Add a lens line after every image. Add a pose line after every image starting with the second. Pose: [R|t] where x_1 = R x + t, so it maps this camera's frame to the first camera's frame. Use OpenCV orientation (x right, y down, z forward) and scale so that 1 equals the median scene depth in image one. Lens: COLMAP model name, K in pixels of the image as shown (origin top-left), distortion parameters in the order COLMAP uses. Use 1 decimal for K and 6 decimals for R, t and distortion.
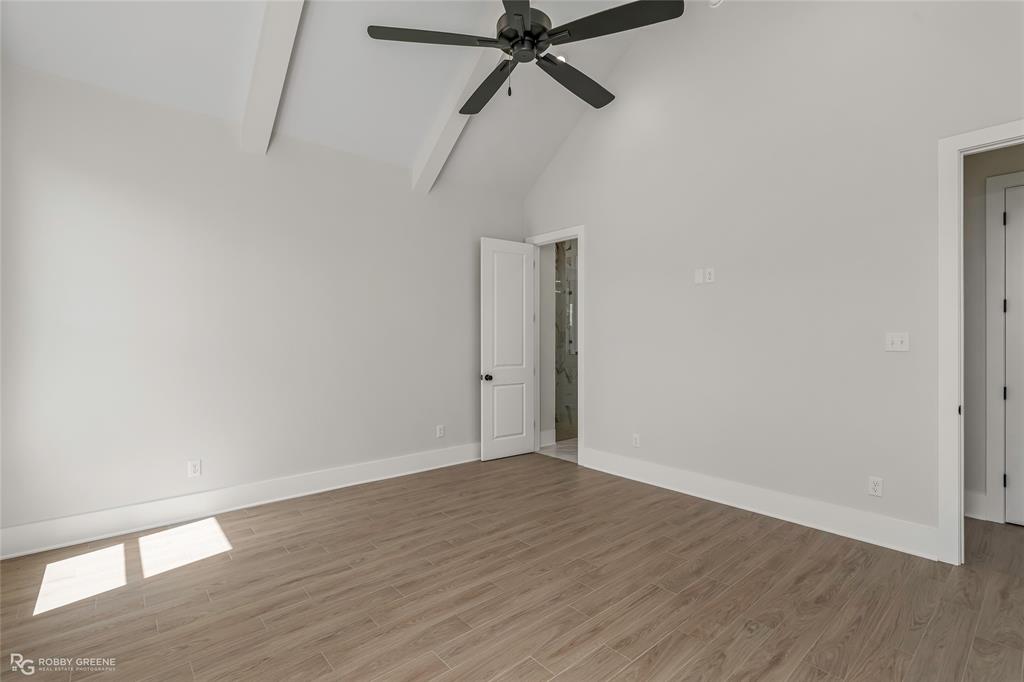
lens RADIAL K [[464.1, 0, 515.7], [0, 464.1, 337.4], [0, 0, 1]] dist [-0.004507, 0.000940]
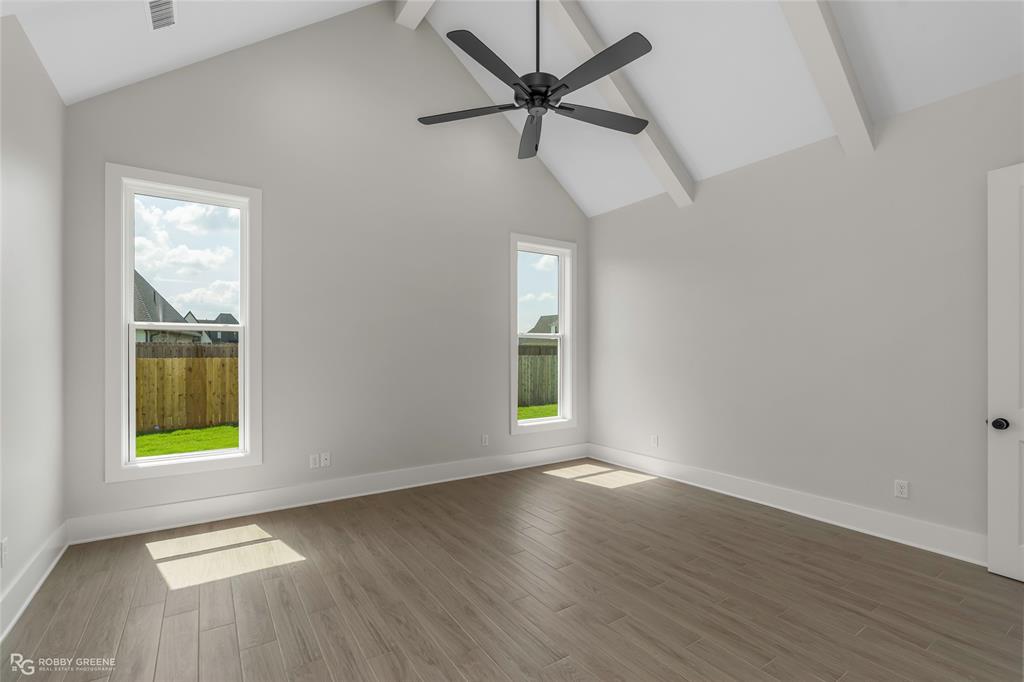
lens RADIAL K [[464.1, 0, 515.5], [0, 464.1, 348.4], [0, 0, 1]] dist [-0.004507, 0.000940]
pose [[-0.117212, -0.007054, -0.993082, 0.802268], [0.000098, 0.999975, -0.007115, 0.002483], [0.993107, -0.000931, -0.117209, 0.725797]]
